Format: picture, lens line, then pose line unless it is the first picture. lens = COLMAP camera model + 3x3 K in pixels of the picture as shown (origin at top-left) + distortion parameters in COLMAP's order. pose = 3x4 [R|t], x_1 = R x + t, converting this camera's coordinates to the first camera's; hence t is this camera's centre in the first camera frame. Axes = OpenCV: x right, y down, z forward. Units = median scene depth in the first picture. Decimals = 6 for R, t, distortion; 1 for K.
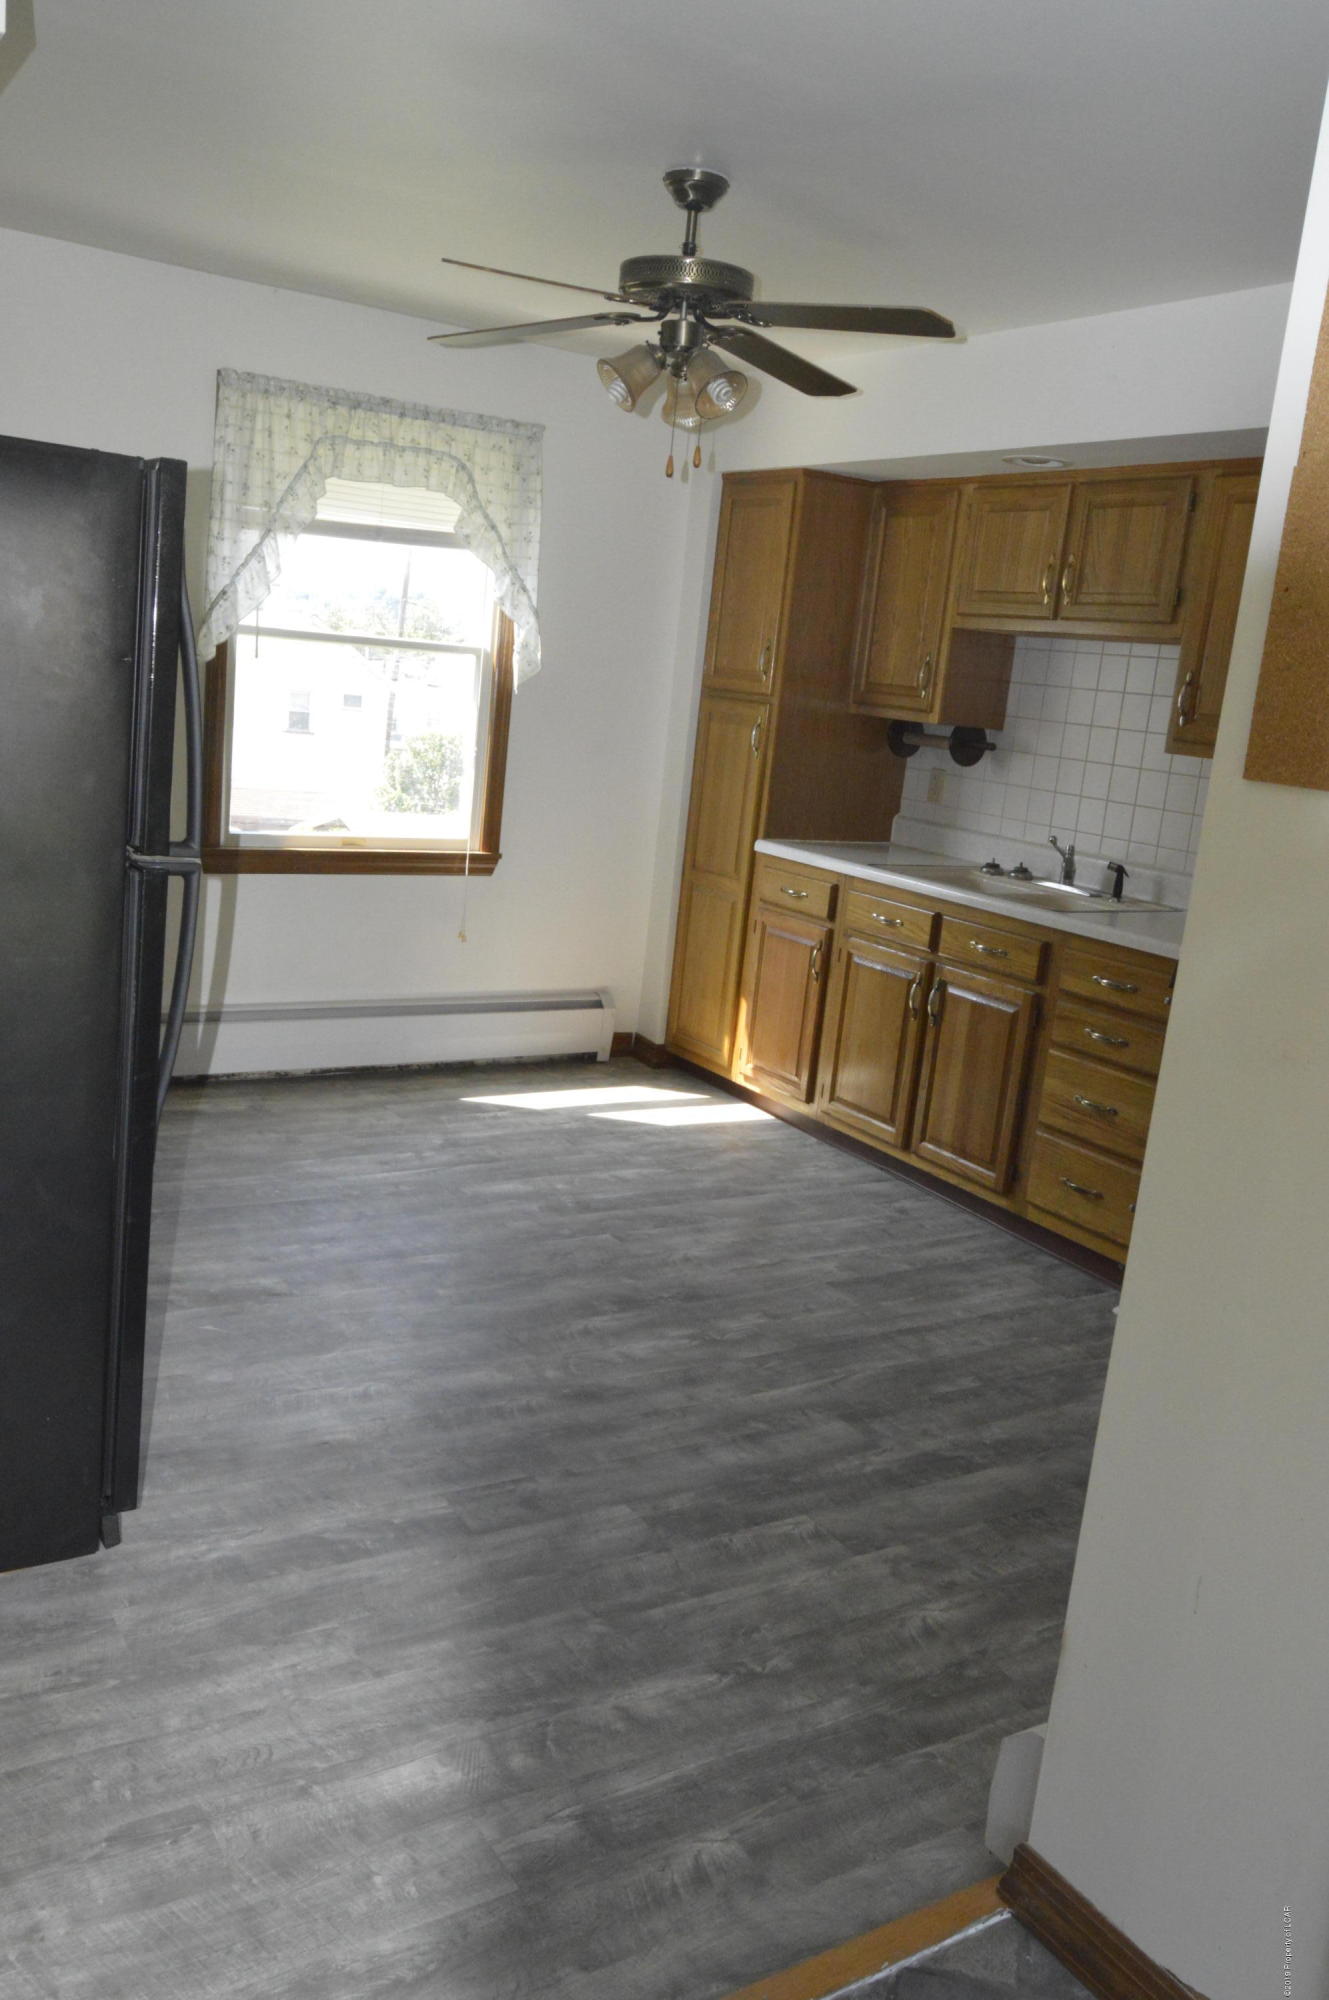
lens RADIAL K [[1583.8, 0, 664.5], [0, 1583.8, 1000.0], [0, 0, 1]] dist [-0.012946, 0.011832]
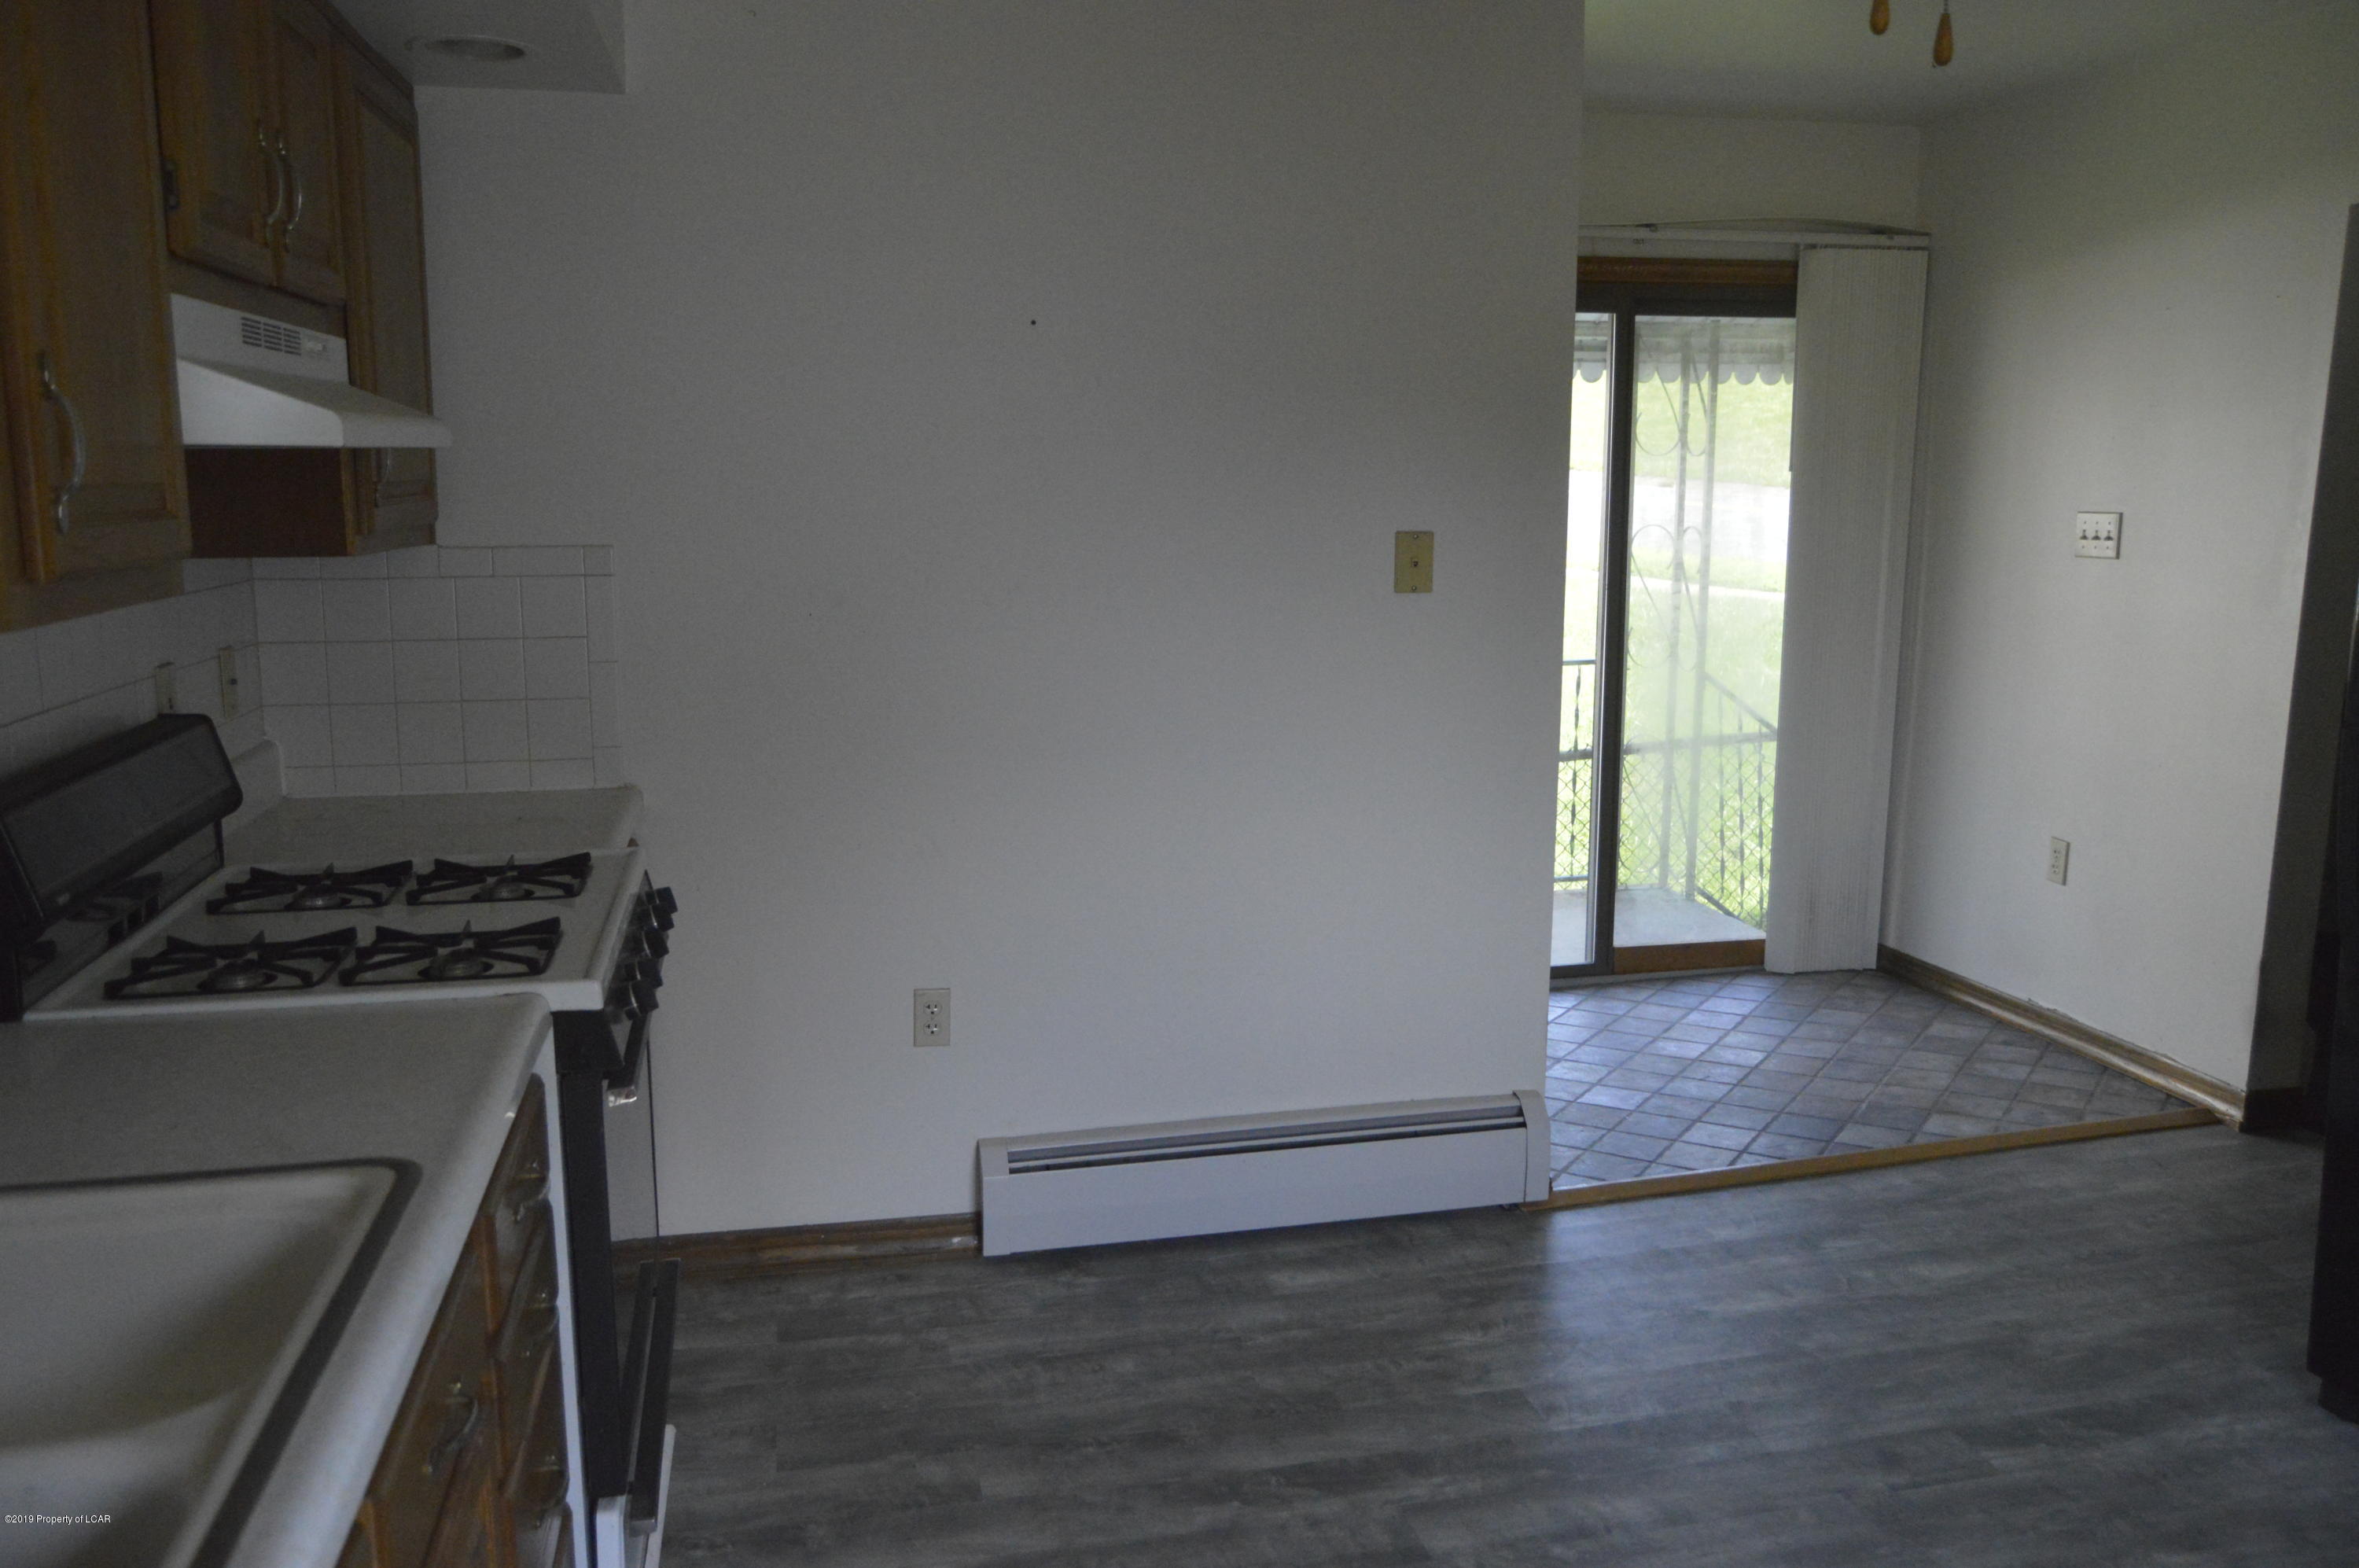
lens RADIAL K [[1868.1, 0, 1179.5], [0, 1868.1, 784.0], [0, 0, 1]] dist [-0.012946, 0.011832]
pose [[-0.932097, -0.150156, 0.329619, -0.003240], [-0.013121, 0.923424, 0.383556, -0.395810], [-0.361971, 0.353187, -0.862691, 1.844244]]
